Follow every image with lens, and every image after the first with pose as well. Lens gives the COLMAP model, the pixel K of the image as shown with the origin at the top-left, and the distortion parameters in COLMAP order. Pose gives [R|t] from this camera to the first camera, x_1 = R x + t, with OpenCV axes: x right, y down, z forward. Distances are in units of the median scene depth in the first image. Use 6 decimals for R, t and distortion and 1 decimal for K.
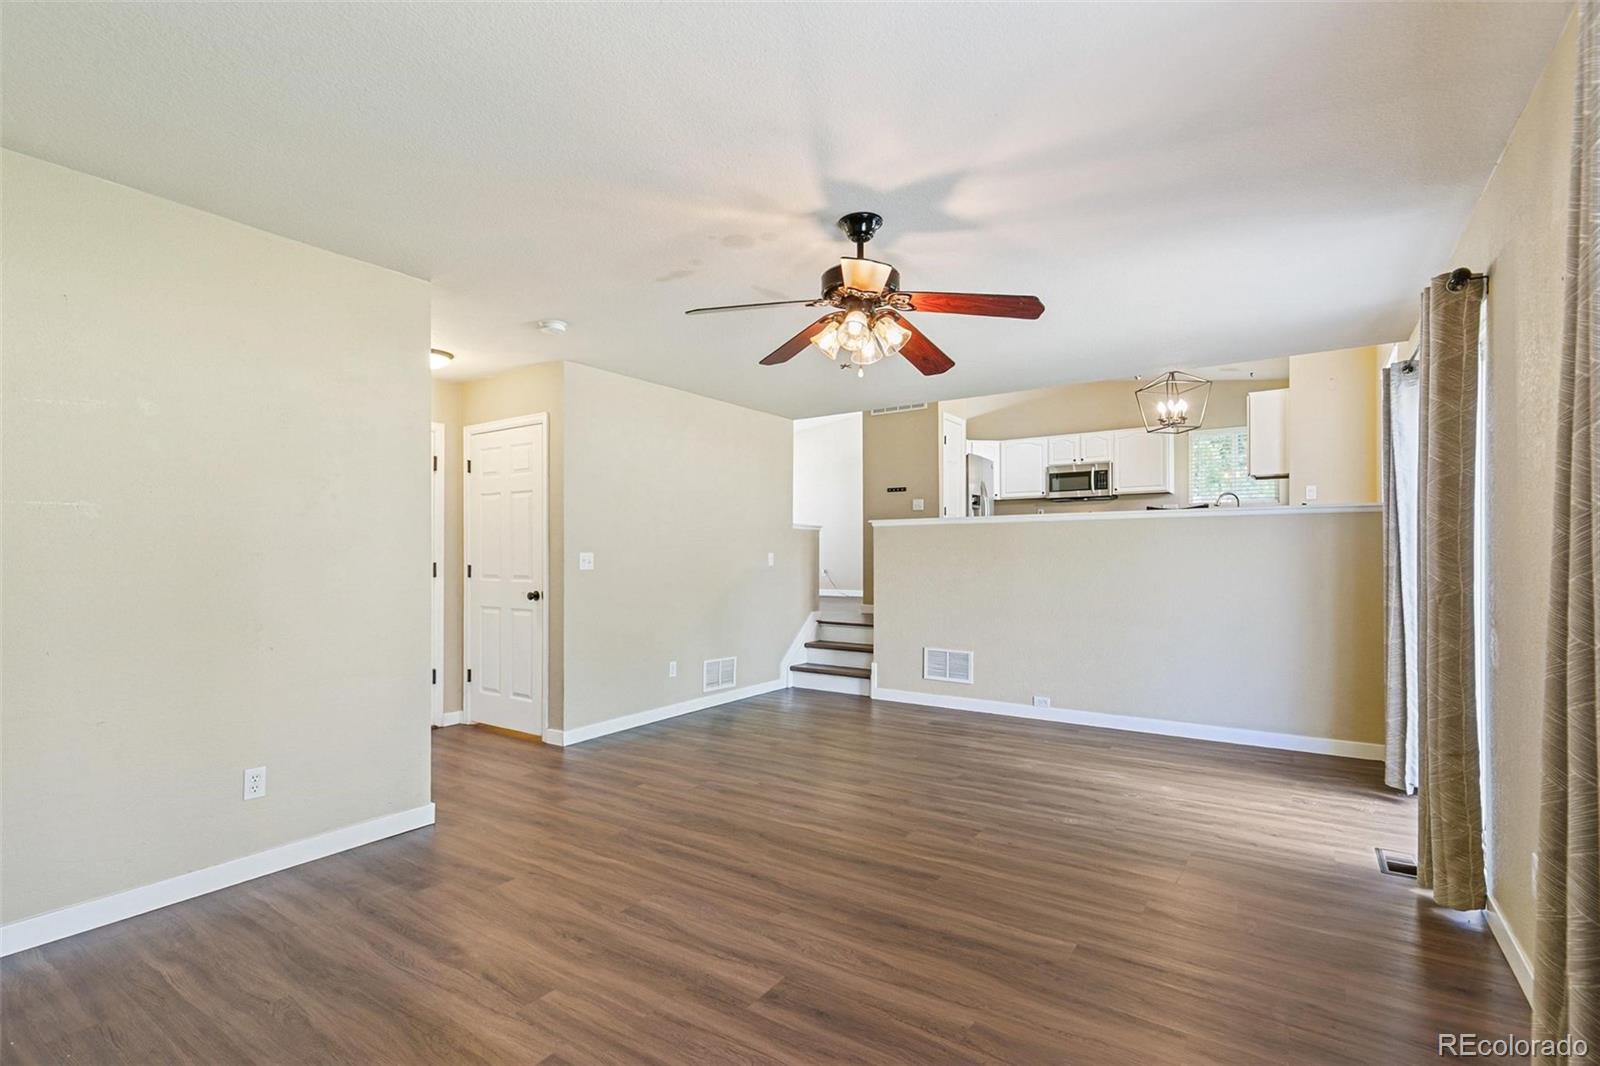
lens RADIAL K [[734.9, 0, 803.7], [0, 734.9, 546.4], [0, 0, 1]] dist [-0.000145, -0.000021]
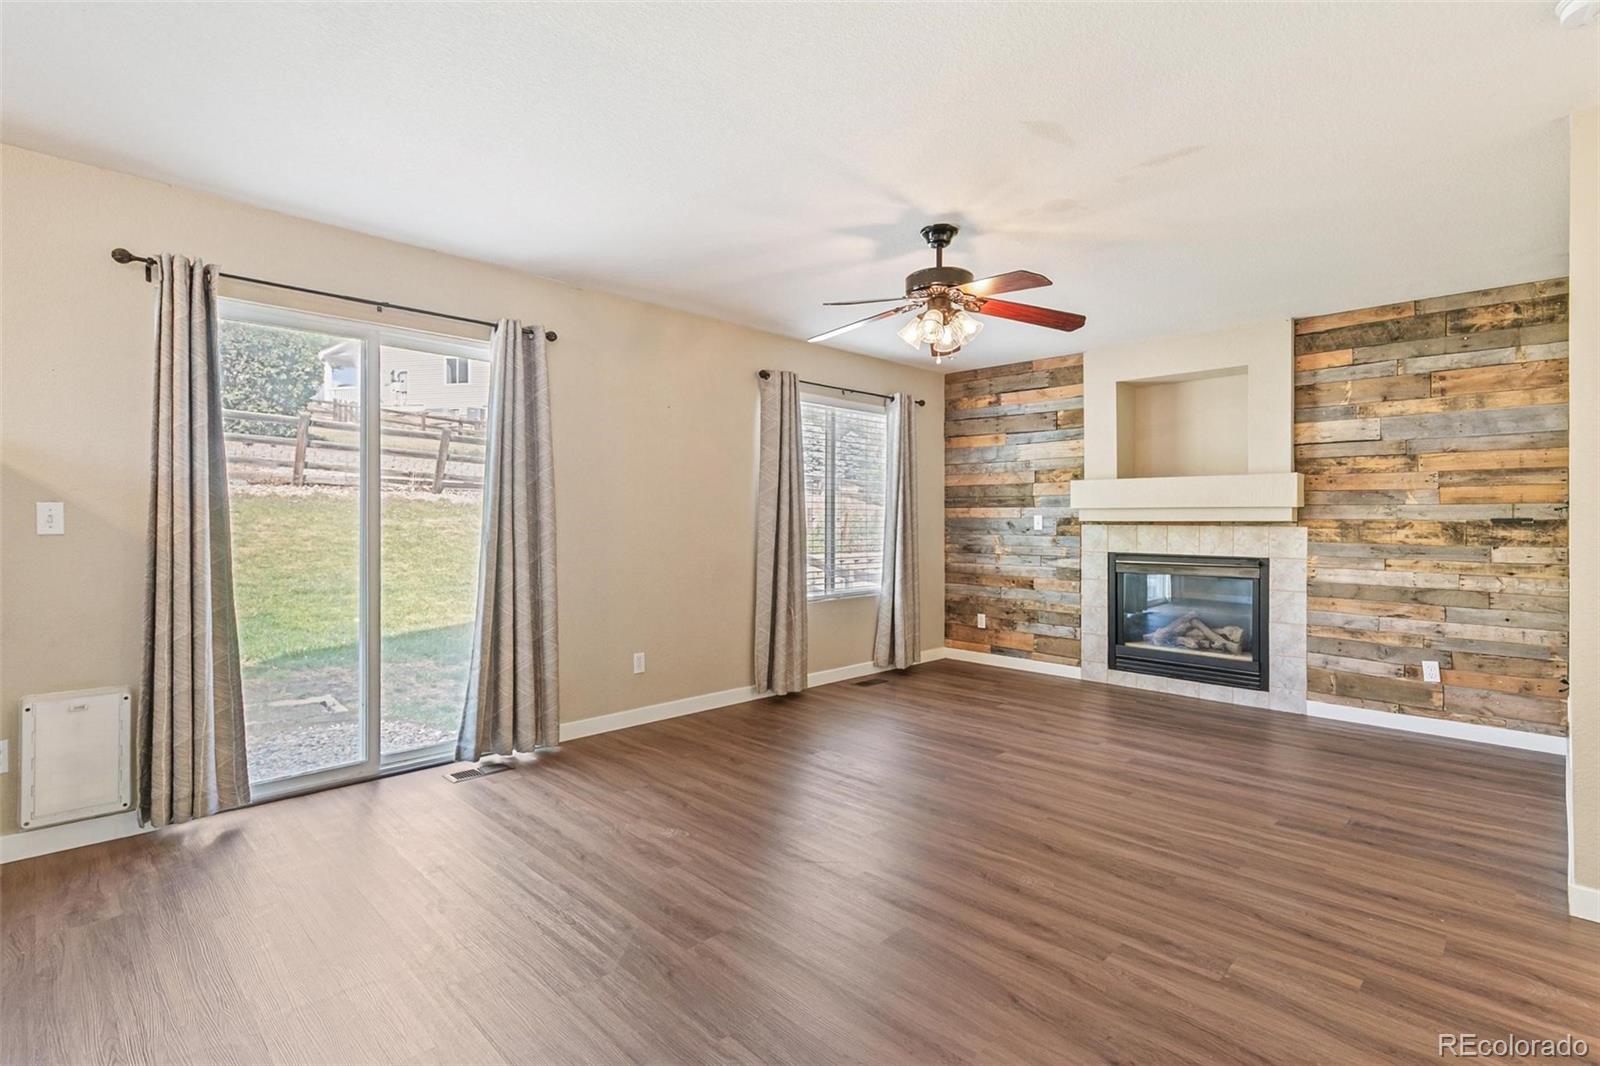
lens RADIAL K [[763.6, 0, 797.5], [0, 763.6, 526.1], [0, 0, 1]] dist [0.004667, -0.000585]
pose [[-0.982028, -0.001710, 0.188725, 0.061171], [-0.002394, 0.999991, -0.003397, 0.029003], [-0.188718, -0.003788, -0.982024, 1.949740]]
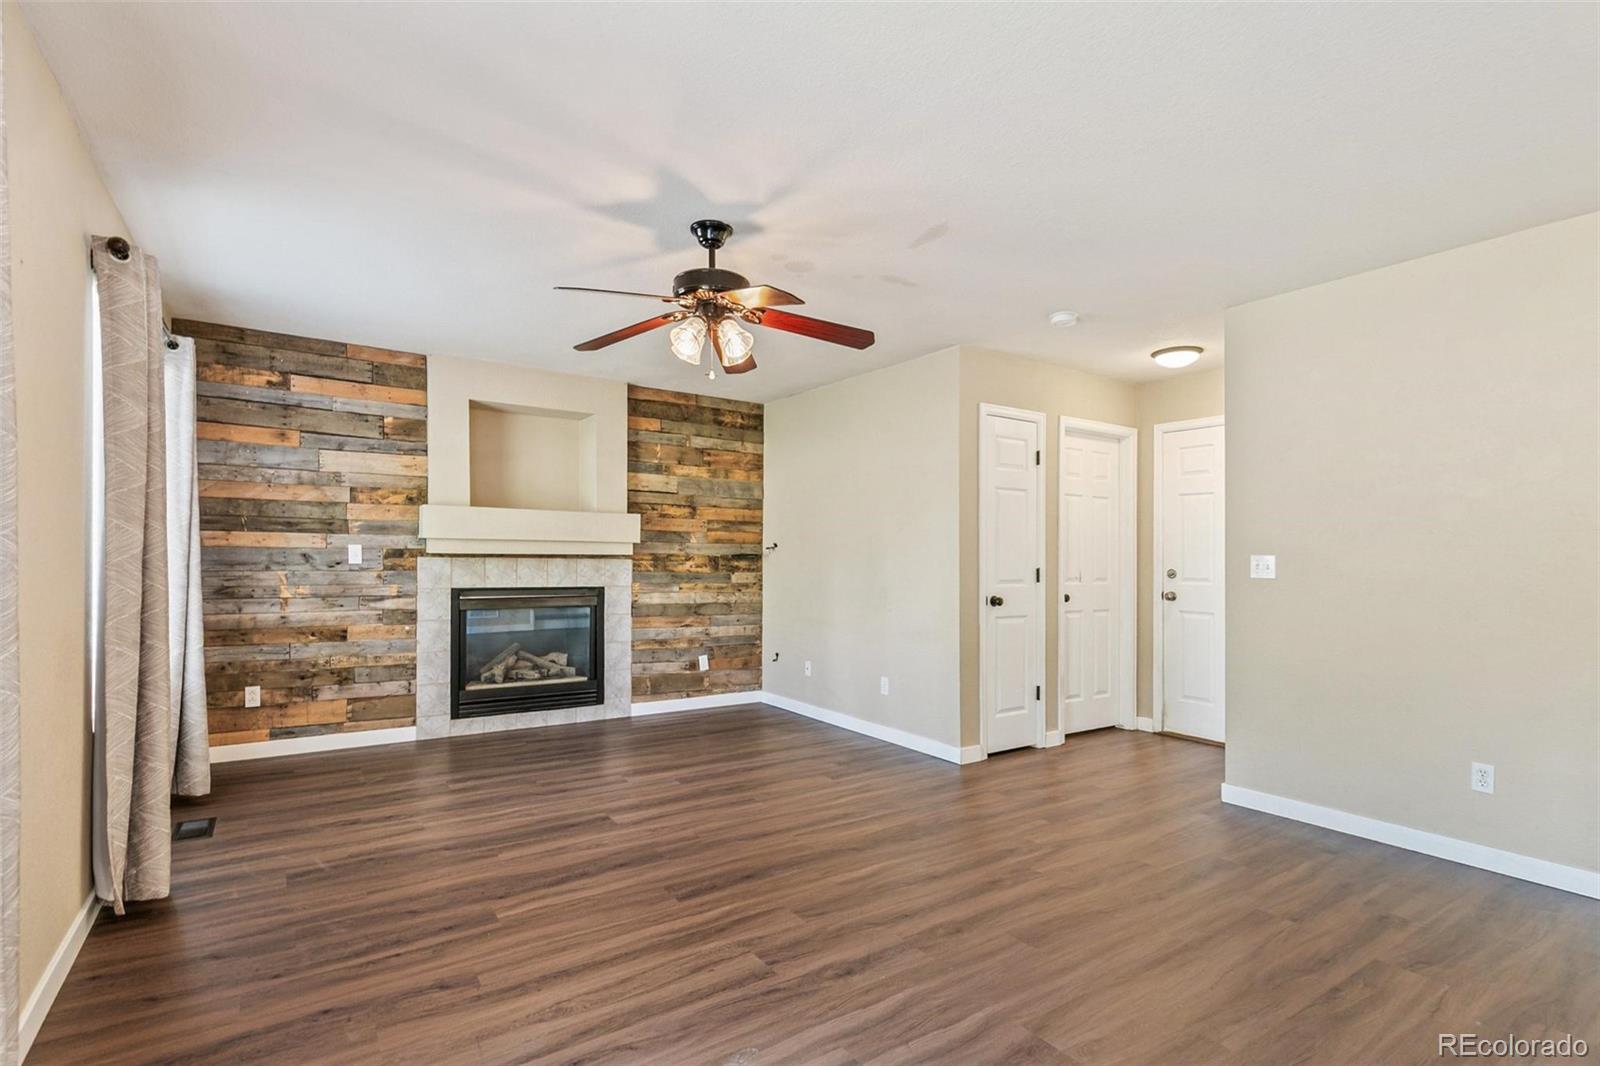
lens RADIAL K [[768.0, 0, 805.1], [0, 768.0, 555.7], [0, 0, 1]] dist [0.010484, -0.000259]
pose [[-0.363304, -0.002193, -0.931668, 0.905763], [-0.000773, 0.999998, -0.002053, 0.017498], [0.931670, -0.000025, -0.363305, 1.321838]]
